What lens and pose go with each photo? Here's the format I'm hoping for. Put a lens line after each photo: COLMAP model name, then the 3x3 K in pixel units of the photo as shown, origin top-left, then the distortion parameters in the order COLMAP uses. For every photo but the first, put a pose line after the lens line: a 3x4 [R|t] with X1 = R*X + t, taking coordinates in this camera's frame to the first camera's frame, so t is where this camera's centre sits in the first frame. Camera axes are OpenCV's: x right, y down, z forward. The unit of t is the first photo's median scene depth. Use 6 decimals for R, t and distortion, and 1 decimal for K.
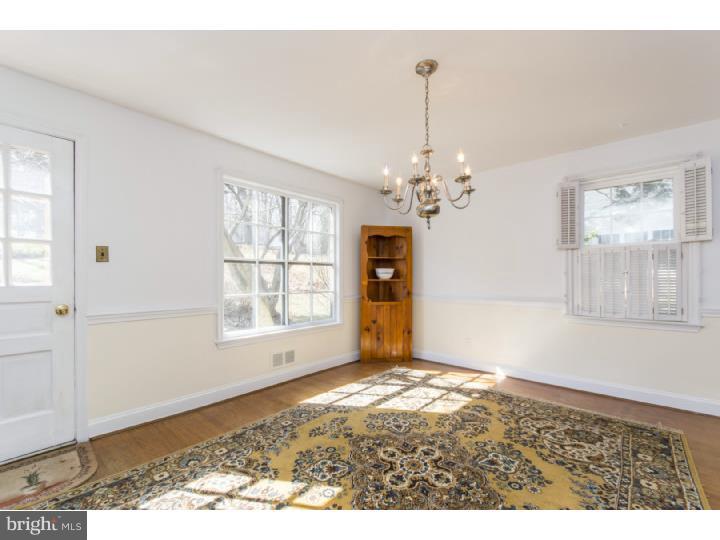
lens RADIAL K [[316.0, 0, 360.2], [0, 316.0, 272.1], [0, 0, 1]] dist [-0.000153, 0.000332]
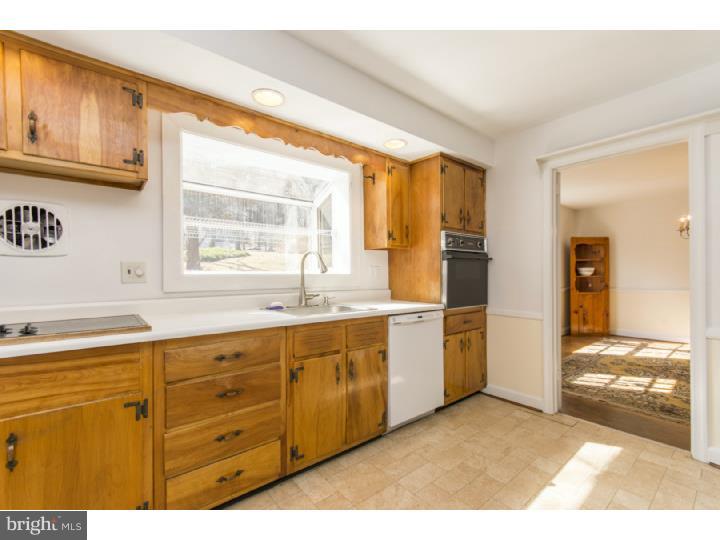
lens RADIAL K [[316.0, 0, 359.0], [0, 316.0, 272.3], [0, 0, 1]] dist [-0.000153, 0.000332]
pose [[0.989203, -0.003779, -0.146501, -0.699529], [0.003175, 0.999985, -0.004358, 0.010317], [0.146515, 0.003846, 0.989201, -0.498534]]
